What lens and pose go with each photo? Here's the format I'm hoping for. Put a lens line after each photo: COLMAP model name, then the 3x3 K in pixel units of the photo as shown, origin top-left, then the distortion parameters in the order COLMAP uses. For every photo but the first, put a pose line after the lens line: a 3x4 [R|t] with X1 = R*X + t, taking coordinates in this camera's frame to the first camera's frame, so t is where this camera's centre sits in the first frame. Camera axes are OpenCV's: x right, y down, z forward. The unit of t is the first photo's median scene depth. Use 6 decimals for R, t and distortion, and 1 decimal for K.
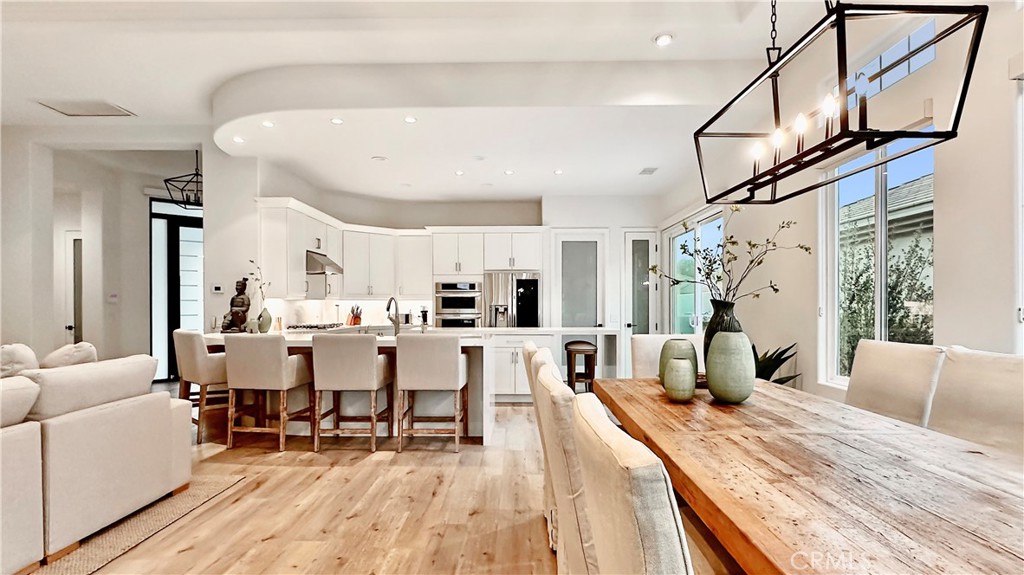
lens RADIAL K [[541.5, 0, 502.9], [0, 541.5, 310.4], [0, 0, 1]] dist [-0.002496, 0.002092]
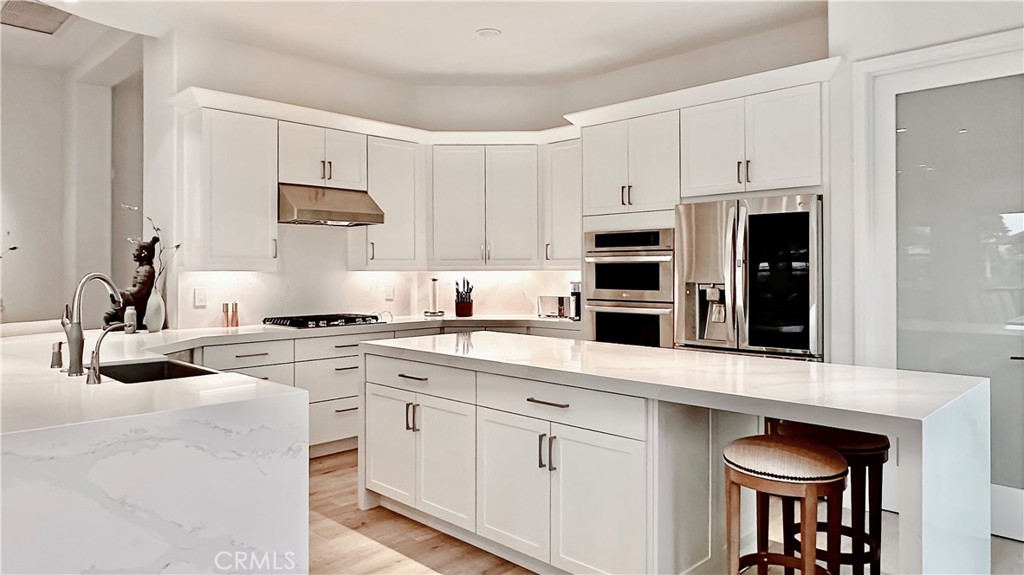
lens RADIAL K [[661.5, 0, 495.3], [0, 661.5, 266.7], [0, 0, 1]] dist [-0.001410, 0.002295]
pose [[0.720025, -0.002555, -0.693943, 0.216019], [-0.005115, 0.999947, -0.008989, -0.016523], [0.693929, 0.010022, 0.719974, 0.540895]]
